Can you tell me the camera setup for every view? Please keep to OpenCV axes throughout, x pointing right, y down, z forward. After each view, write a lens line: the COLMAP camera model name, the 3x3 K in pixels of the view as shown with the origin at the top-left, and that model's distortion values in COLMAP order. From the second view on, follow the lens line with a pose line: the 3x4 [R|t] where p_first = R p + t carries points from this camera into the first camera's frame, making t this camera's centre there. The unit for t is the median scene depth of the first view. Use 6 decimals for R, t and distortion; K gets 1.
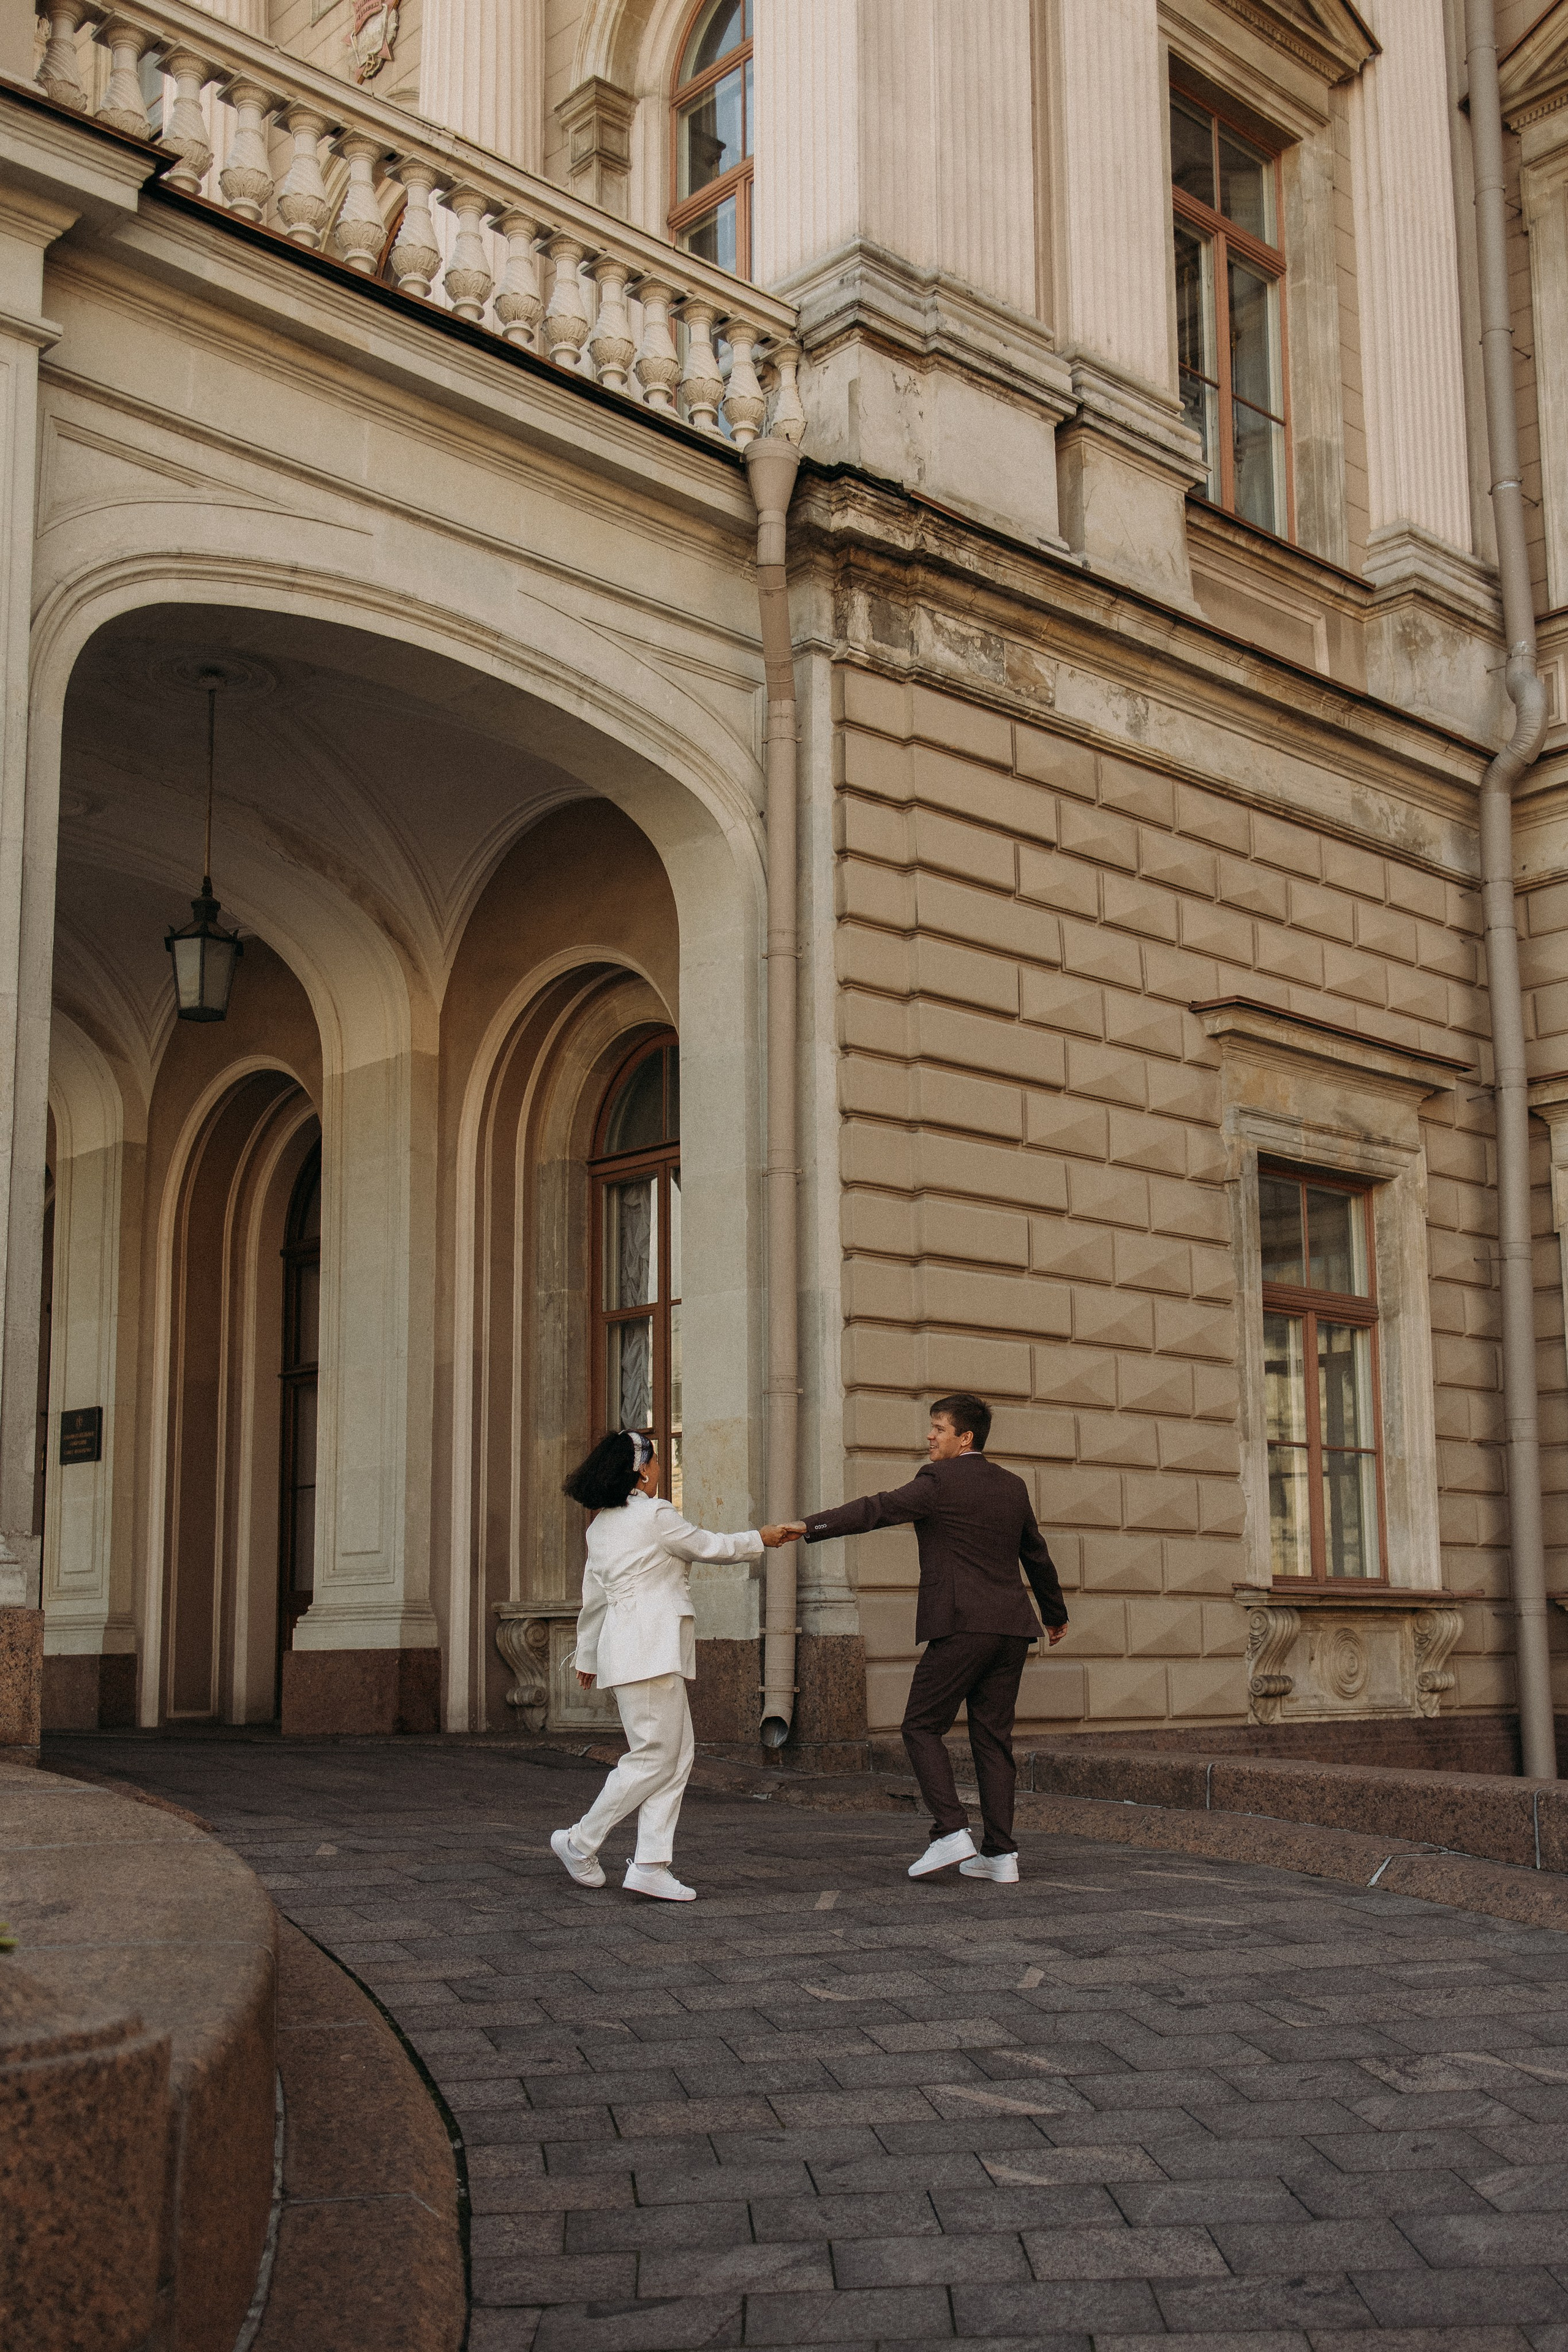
lens RADIAL K [[2551.8, 0, 839.6], [0, 2551.8, 1291.5], [0, 0, 1]] dist [0.001888, 0.004439]
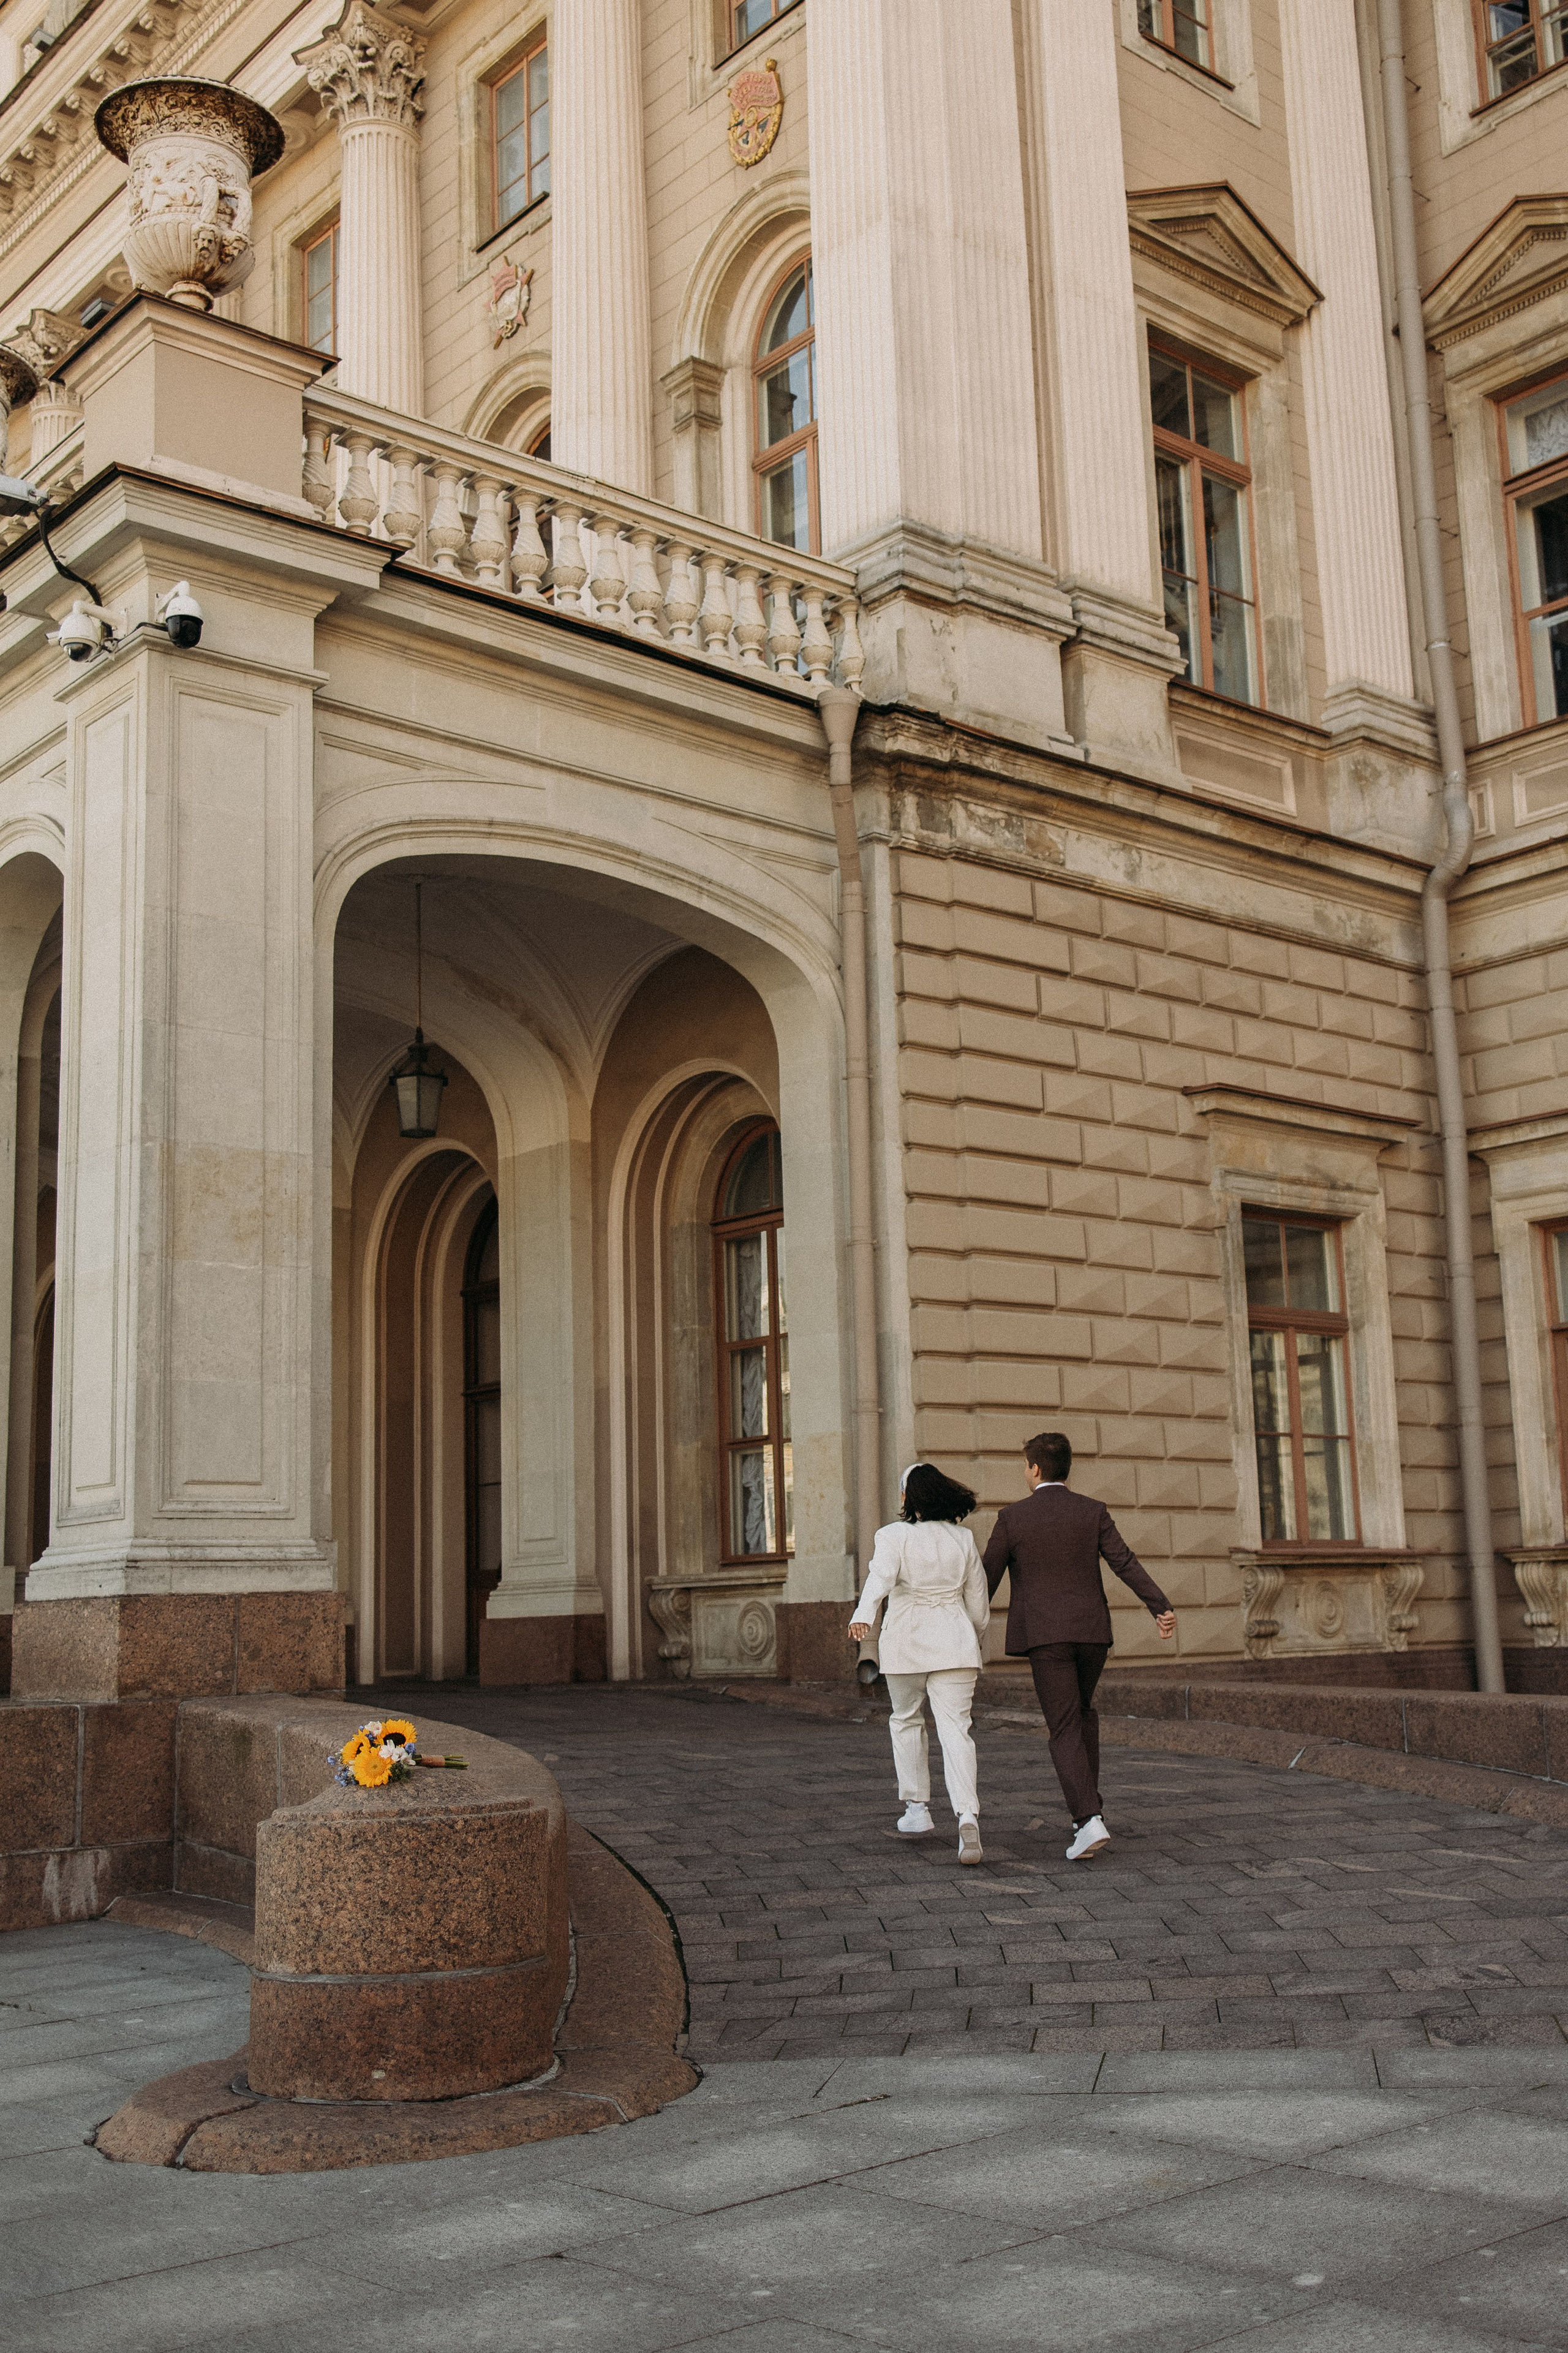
lens RADIAL K [[2510.6, 0, 845.6], [0, 2510.6, 1172.1], [0, 0, 1]] dist [0.016930, -0.000631]
pose [[0.998859, -0.030031, -0.037119, 0.016598], [0.028798, 0.999030, -0.033322, -0.037181], [0.038084, 0.032215, 0.998755, -0.268970]]
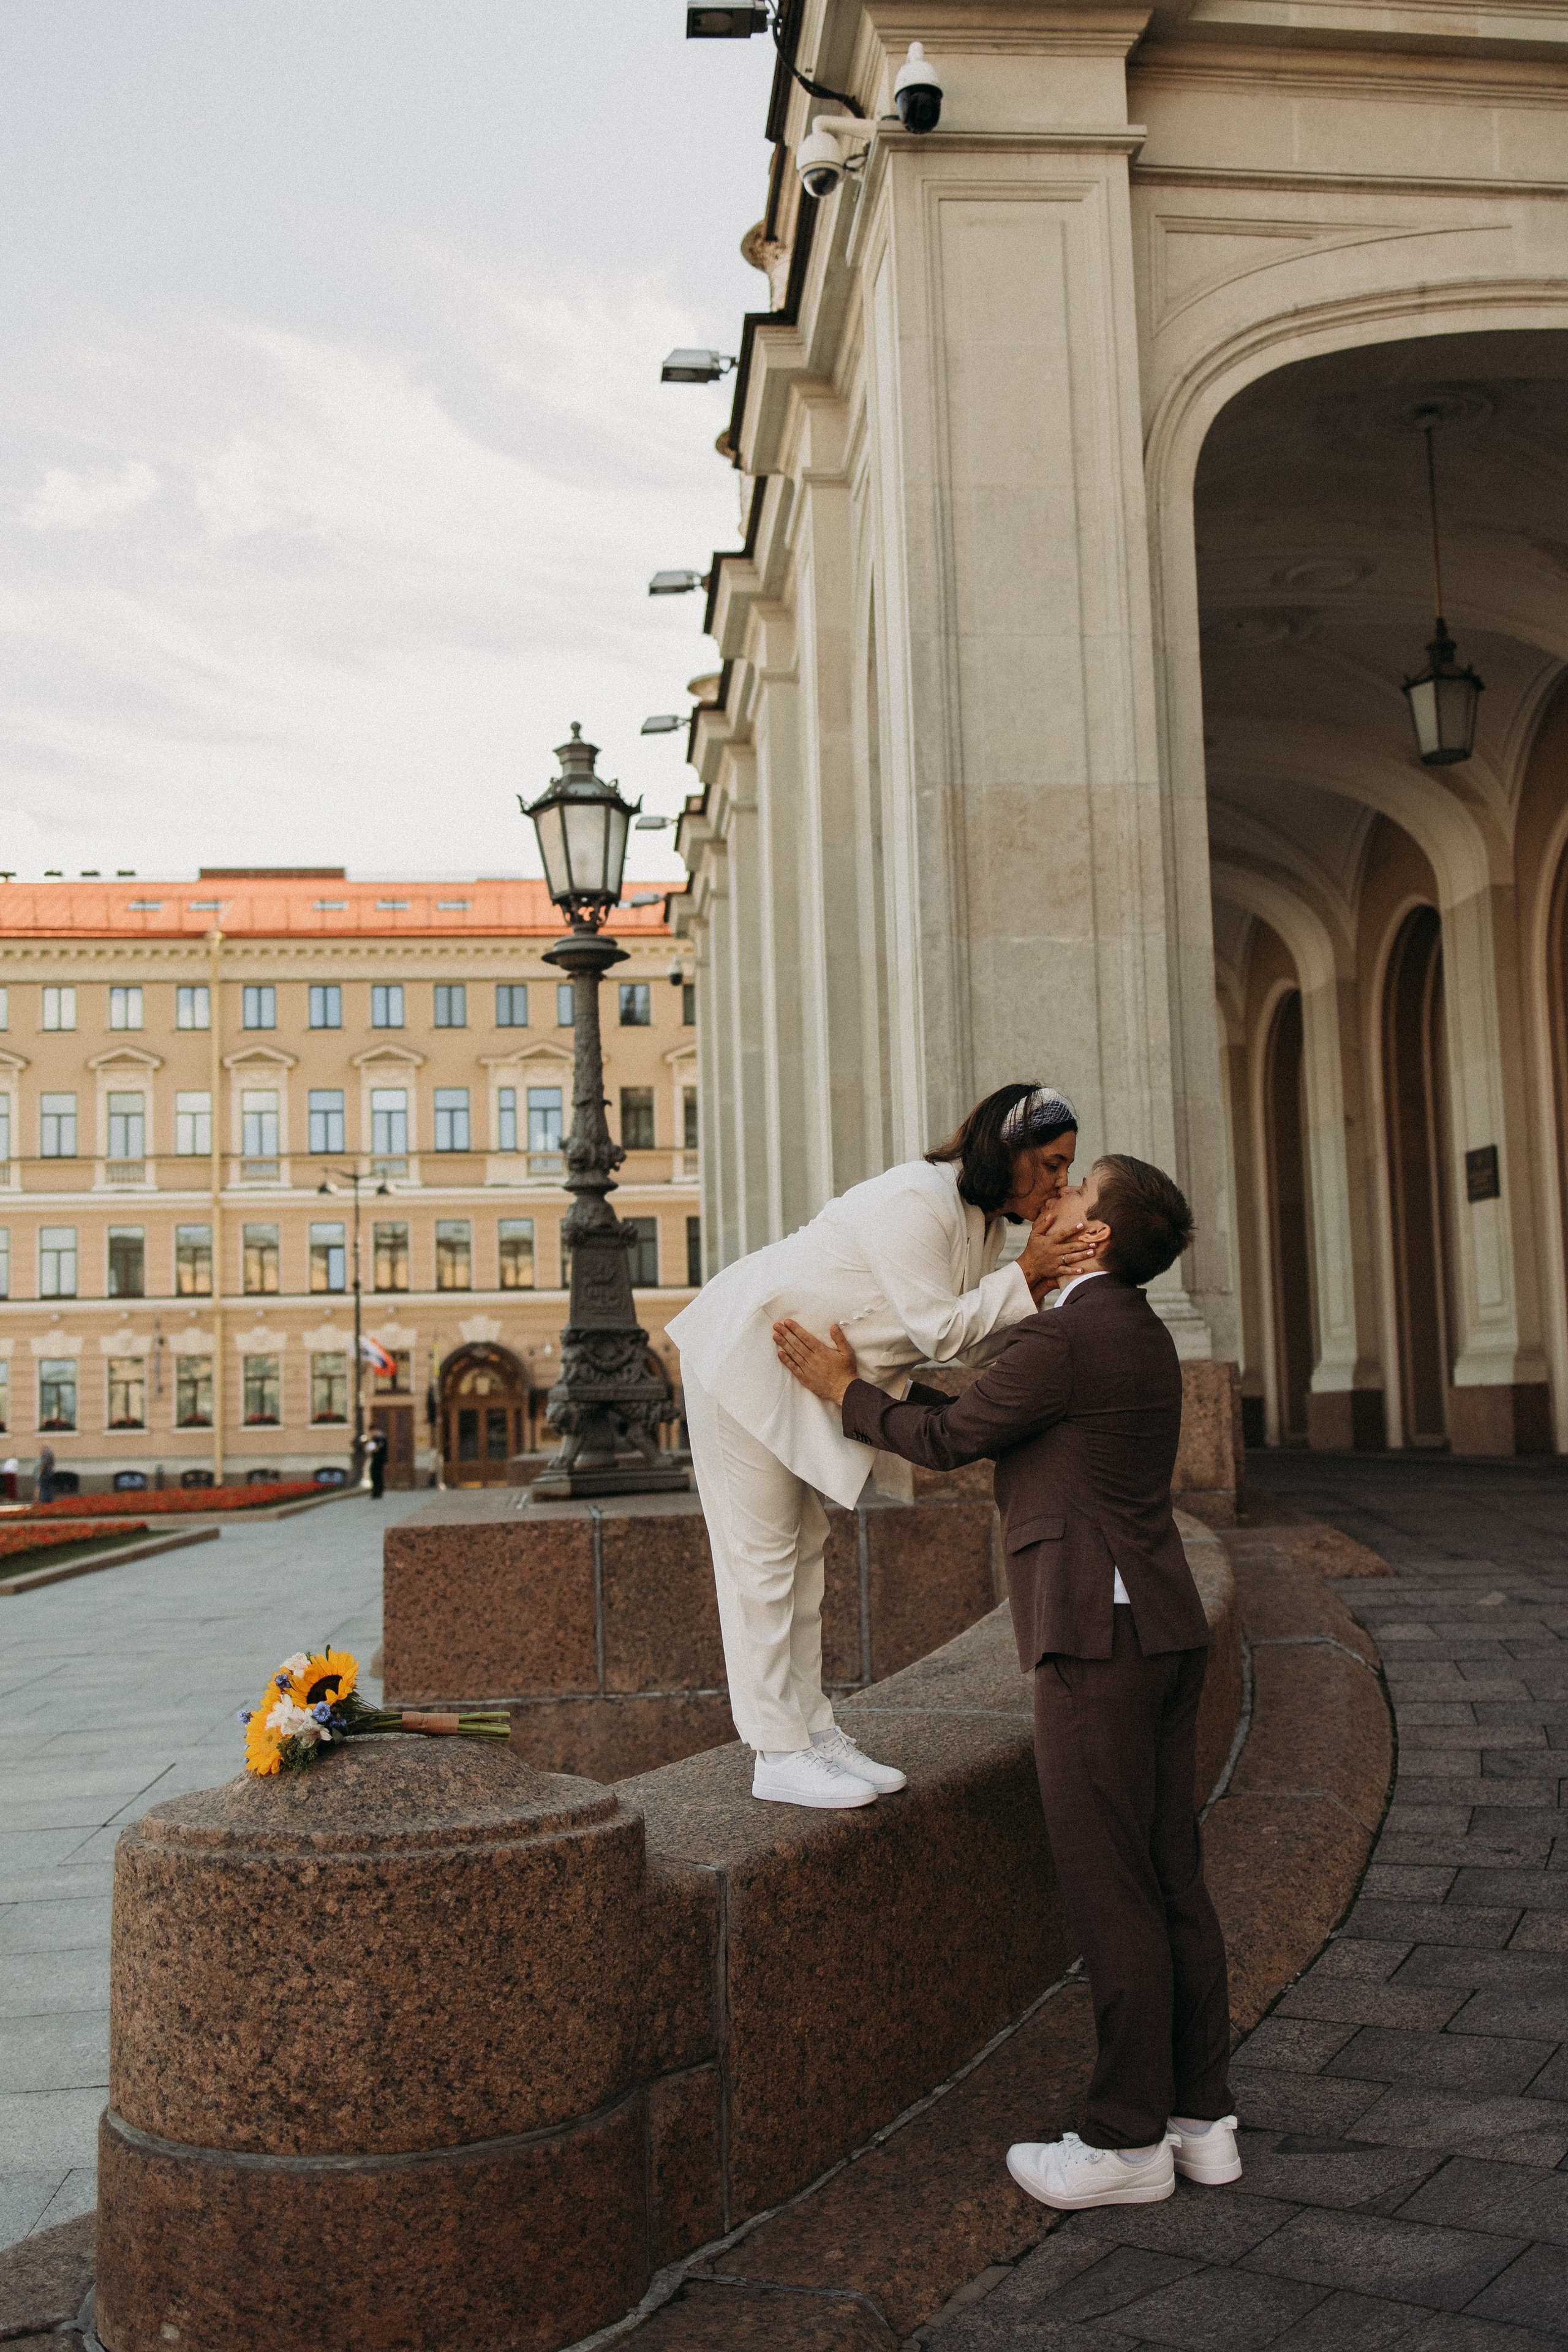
lens RADIAL K [[2402.9, 0, 784.0], [0, 2402.9, 1176.0], [0, 0, 1]] dist [0.010326, -0.009659]
pose [[0.780249, -0.074256, -0.621045, 0.115126], [0.113271, 0.993285, 0.023544, 0.003093], [0.615127, -0.088716, 0.783421, 0.081894]]
